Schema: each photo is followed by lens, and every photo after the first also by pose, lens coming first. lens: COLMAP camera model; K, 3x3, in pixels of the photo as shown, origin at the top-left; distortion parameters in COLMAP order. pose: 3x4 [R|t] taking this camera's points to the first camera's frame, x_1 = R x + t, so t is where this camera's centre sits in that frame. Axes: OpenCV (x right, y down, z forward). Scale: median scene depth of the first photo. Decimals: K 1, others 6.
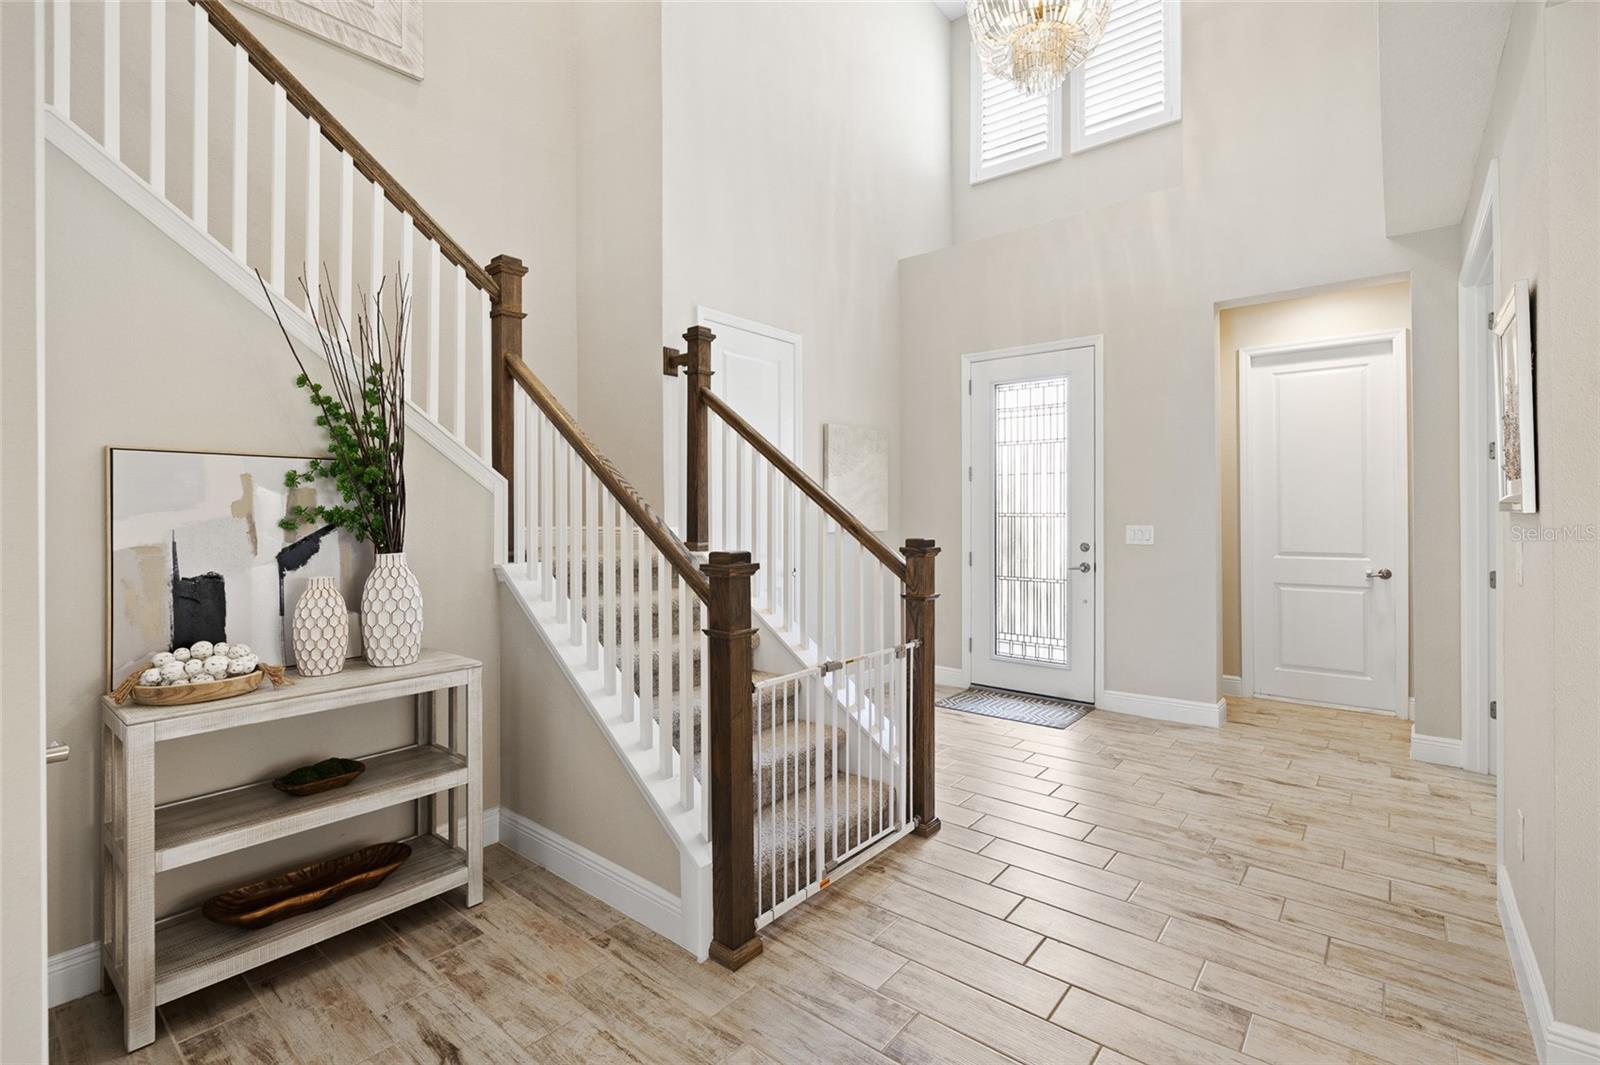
lens RADIAL K [[725.6, 0, 784.8], [0, 725.6, 519.2], [0, 0, 1]] dist [-0.003846, 0.001123]
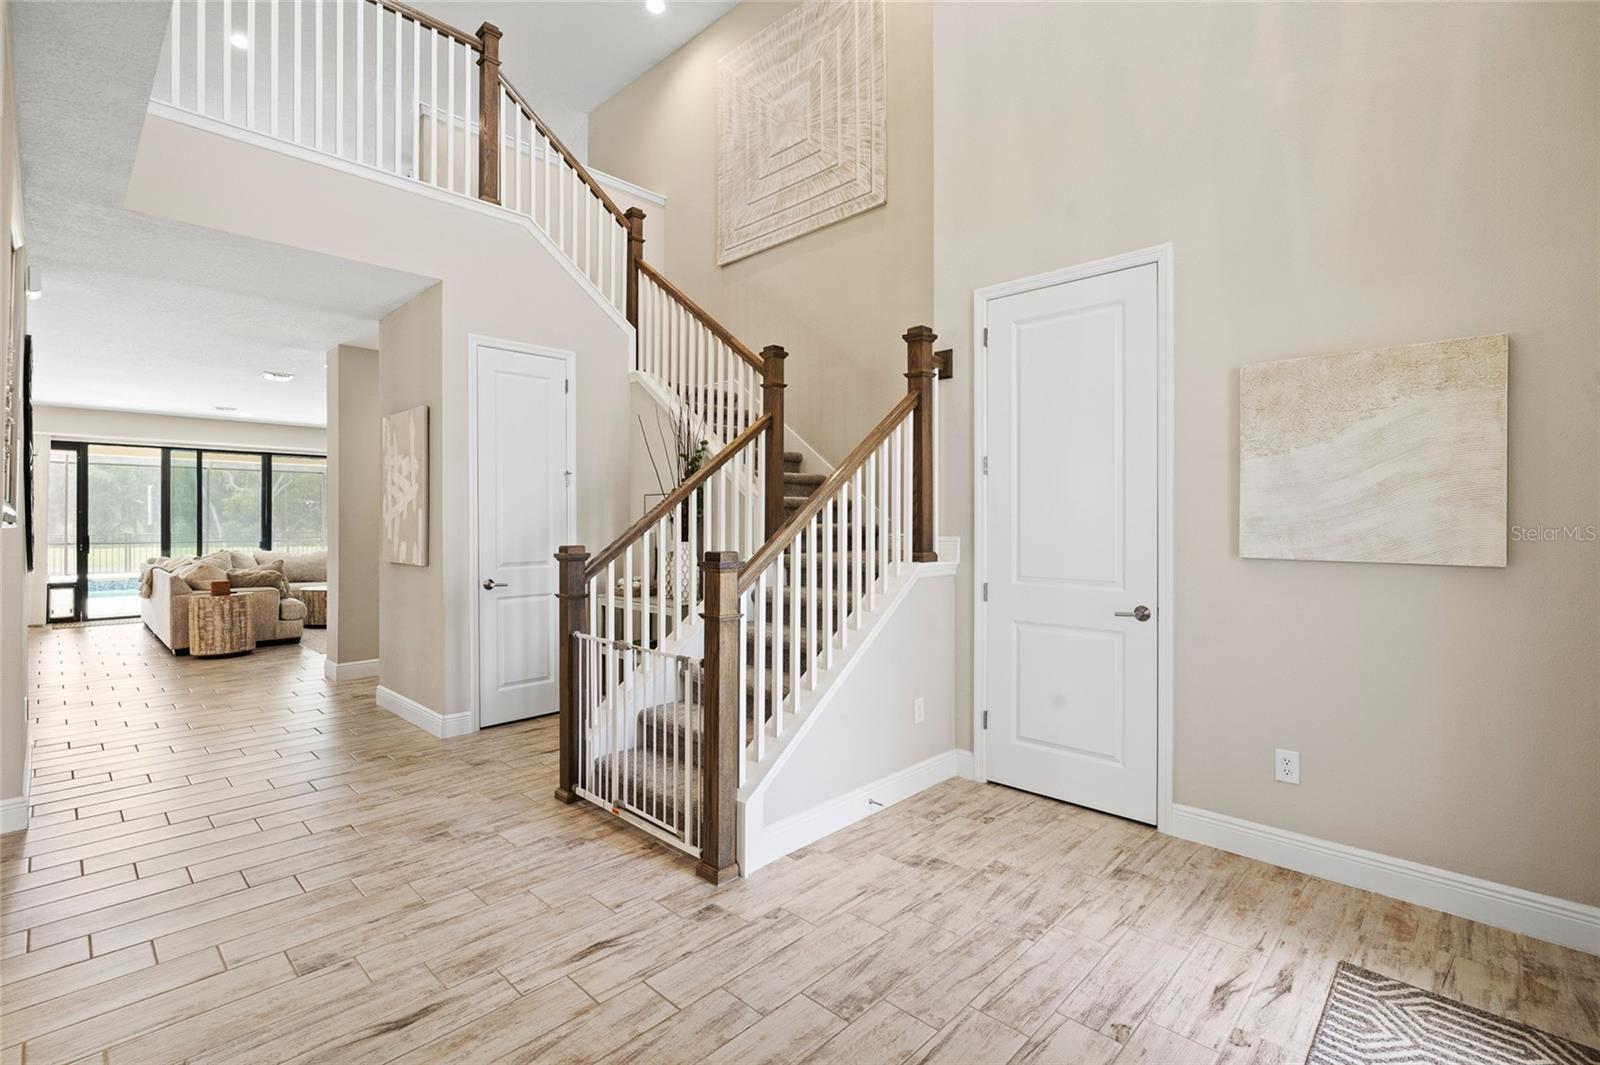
lens RADIAL K [[725.6, 0, 814.2], [0, 725.6, 527.7], [0, 0, 1]] dist [-0.003846, 0.001123]
pose [[-0.053117, 0.012406, -0.998511, 0.913390], [-0.012674, 0.999834, 0.013097, -0.011915], [0.998508, 0.013350, -0.052951, 0.988840]]
